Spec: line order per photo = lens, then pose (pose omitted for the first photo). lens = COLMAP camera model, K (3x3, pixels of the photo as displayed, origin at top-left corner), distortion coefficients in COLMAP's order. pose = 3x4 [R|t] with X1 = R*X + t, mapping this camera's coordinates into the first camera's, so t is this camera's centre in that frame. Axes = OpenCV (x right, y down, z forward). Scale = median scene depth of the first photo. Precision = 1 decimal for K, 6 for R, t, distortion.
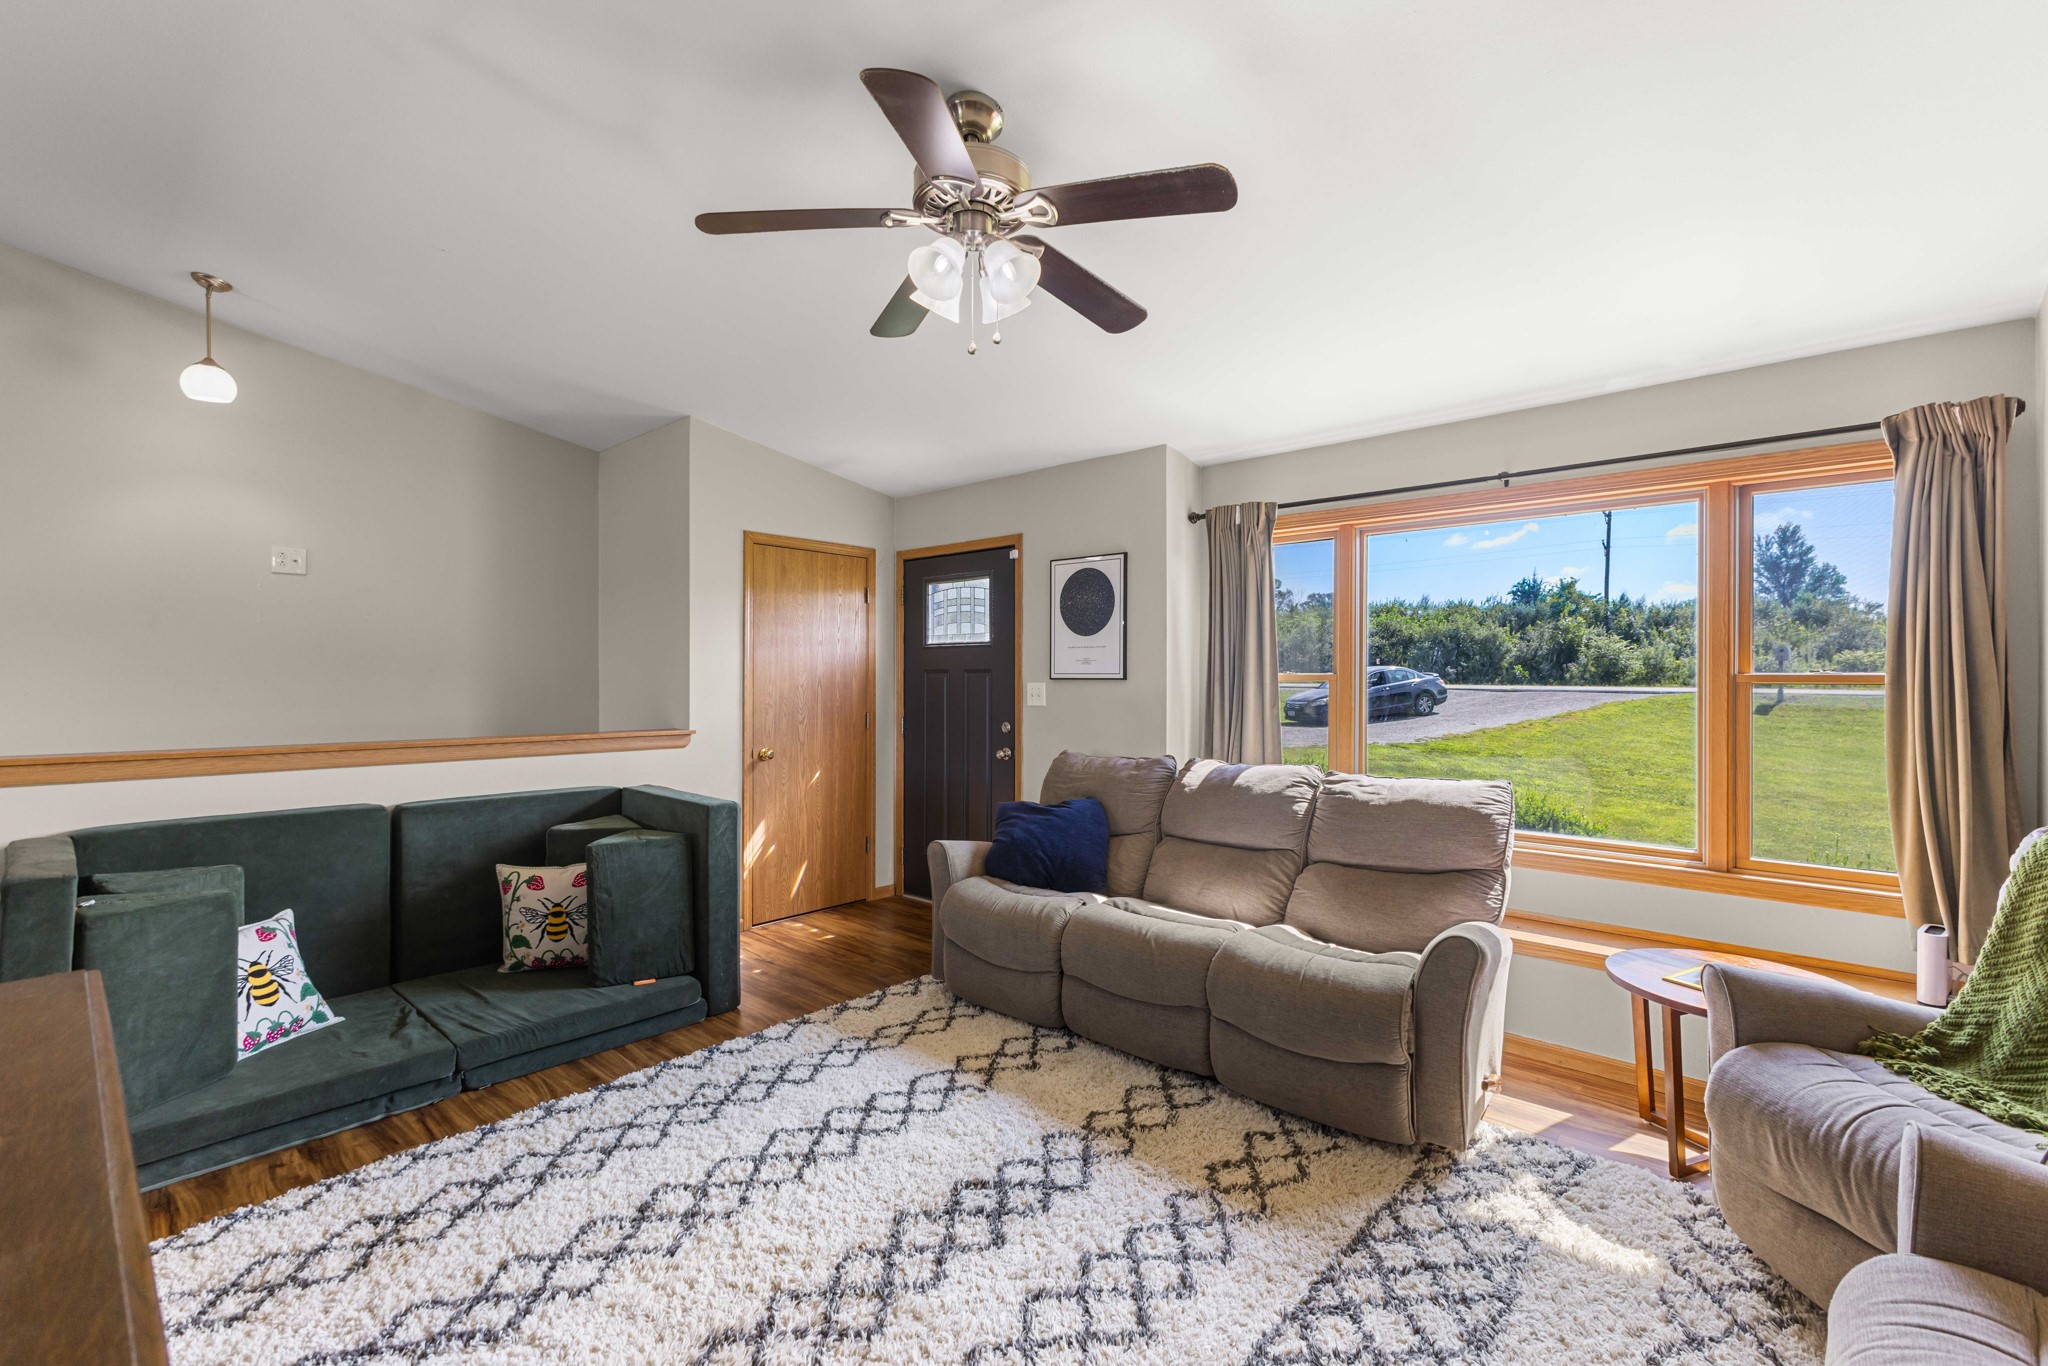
lens RADIAL K [[868.6, 0, 1017.0], [0, 868.6, 681.4], [0, 0, 1]] dist [0.008046, -0.000159]
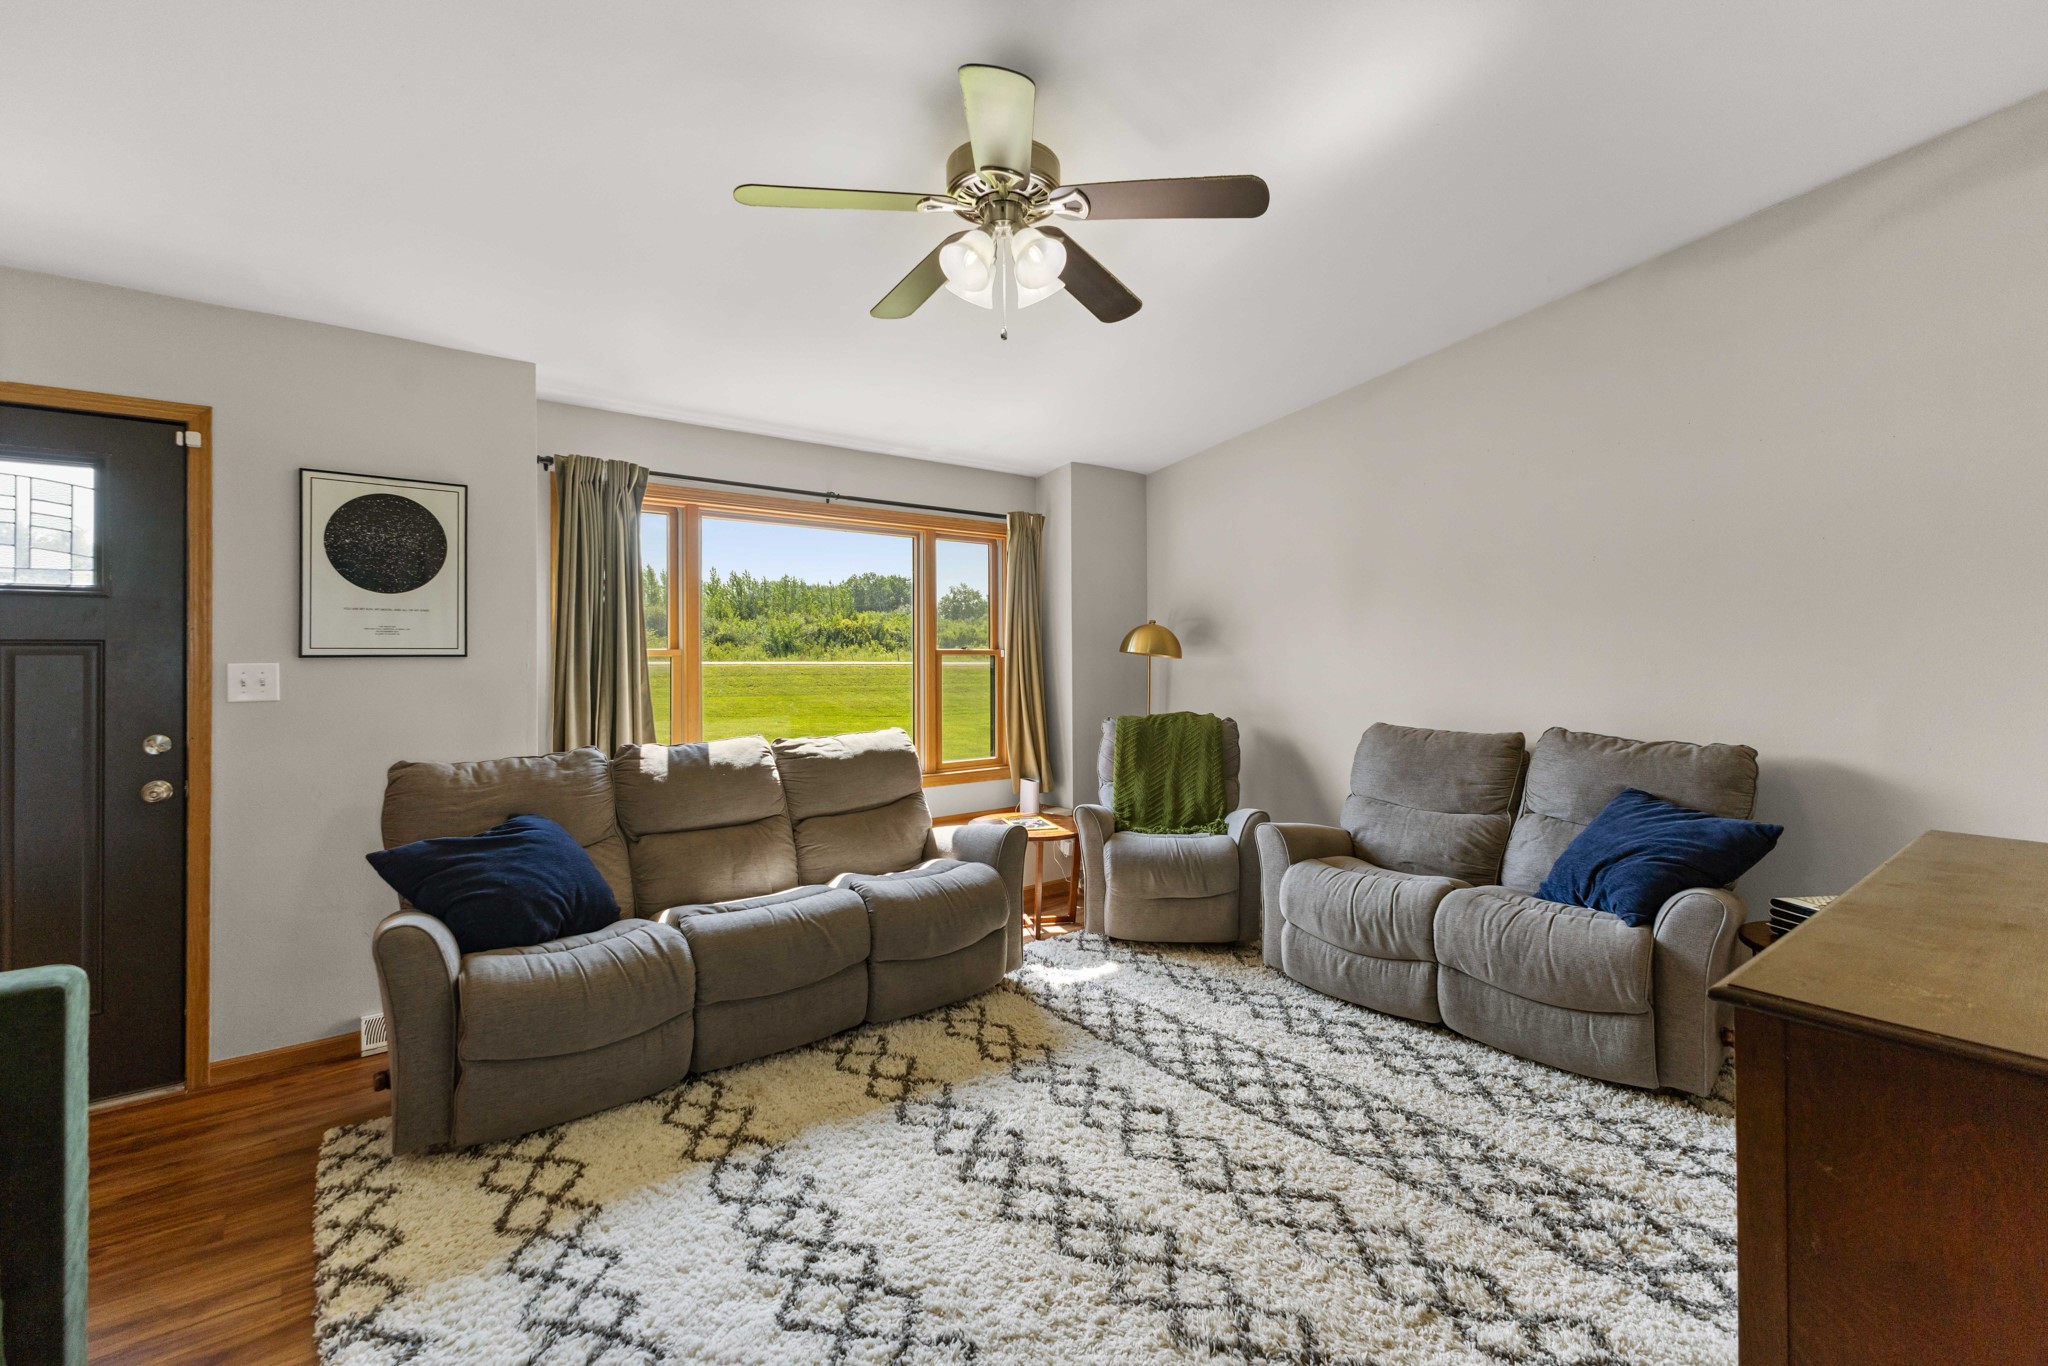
lens RADIAL K [[884.4, 0, 1023.6], [0, 884.4, 647.1], [0, 0, 1]] dist [0.008550, 0.000025]
pose [[0.168201, 0.002047, 0.985751, -0.788459], [0.005760, 0.999979, -0.003060, -0.007448], [-0.985736, 0.006193, 0.168185, 0.583866]]
